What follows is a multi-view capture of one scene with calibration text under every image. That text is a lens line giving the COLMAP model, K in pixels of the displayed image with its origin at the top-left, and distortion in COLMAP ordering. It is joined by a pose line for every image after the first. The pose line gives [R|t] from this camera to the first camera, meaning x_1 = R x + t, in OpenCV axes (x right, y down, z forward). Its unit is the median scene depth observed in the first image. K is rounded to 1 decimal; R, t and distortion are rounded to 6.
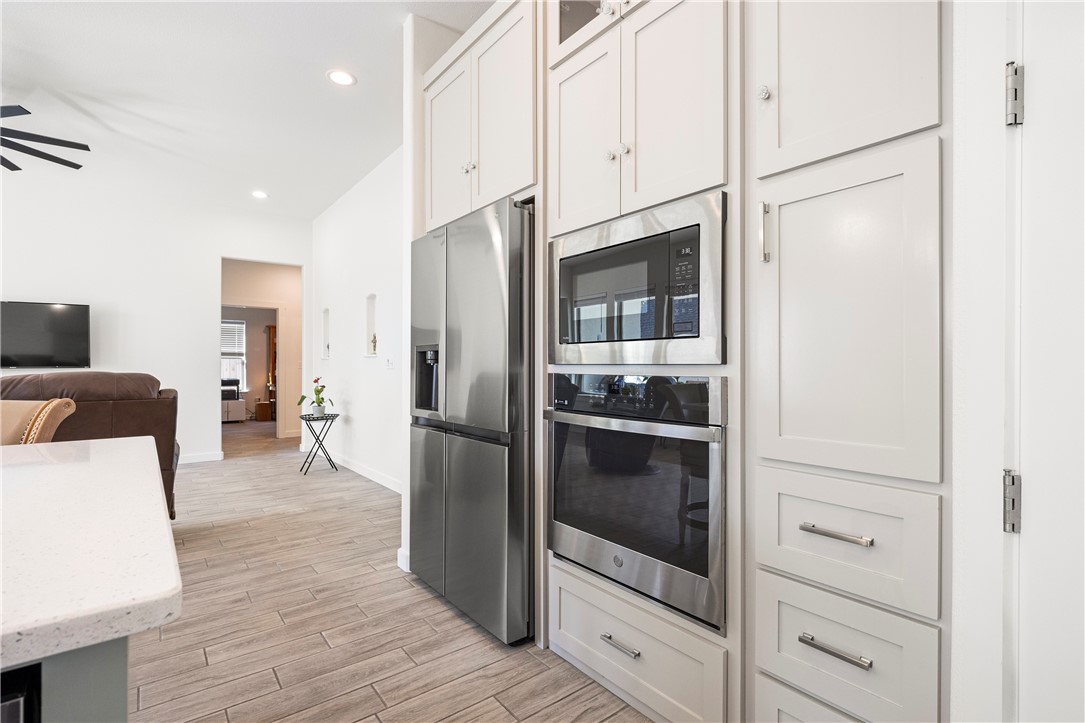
lens RADIAL K [[510.7, 0, 535.7], [0, 510.7, 365.4], [0, 0, 1]] dist [0.000475, -0.000283]
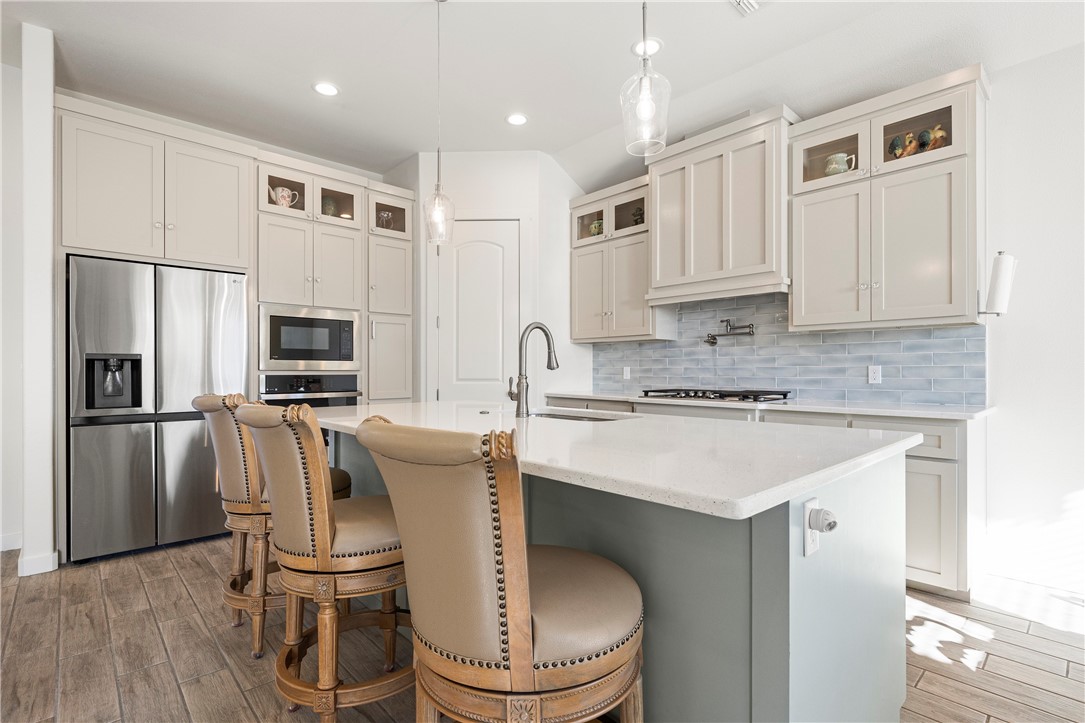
lens RADIAL K [[510.7, 0, 533.8], [0, 510.7, 370.3], [0, 0, 1]] dist [0.000475, -0.000283]
pose [[-0.068641, -0.000916, 0.997641, -1.569423], [0.002492, 0.999996, 0.001090, -0.000330], [-0.997638, 0.002561, -0.068638, 0.111261]]
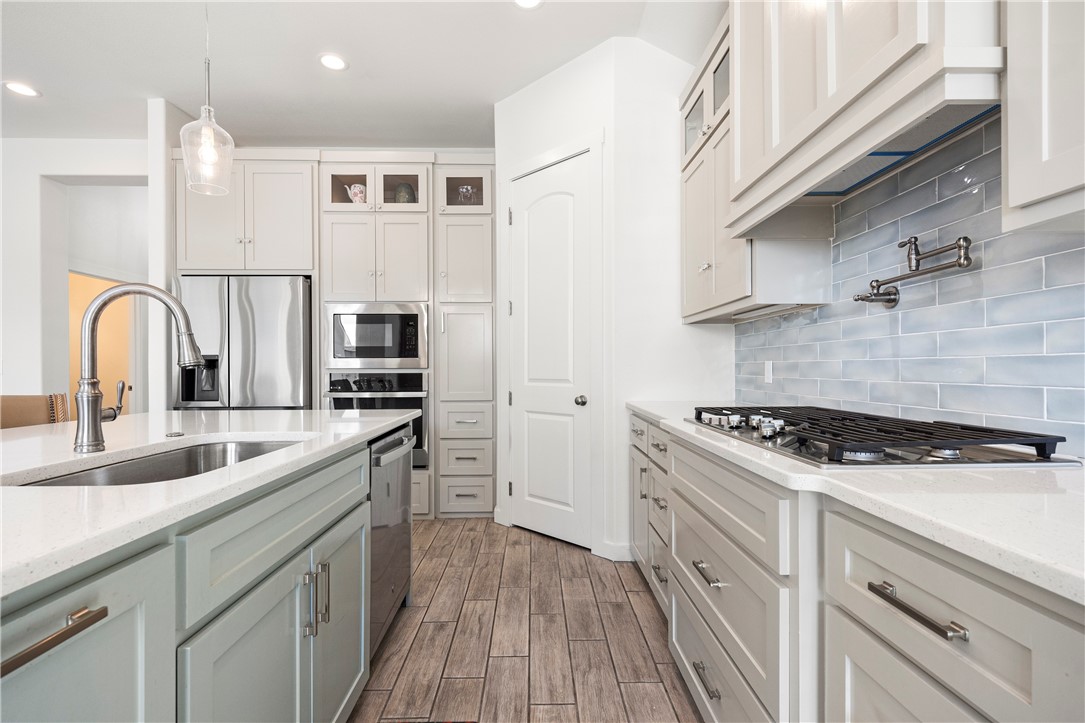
lens RADIAL K [[492.1, 0, 537.8], [0, 492.1, 367.8], [0, 0, 1]] dist [0.009695, -0.001343]
pose [[0.604608, -0.003331, 0.796516, -0.786958], [0.006695, 0.999977, -0.000900, 0.001868], [-0.796495, 0.005877, 0.604617, -0.601073]]
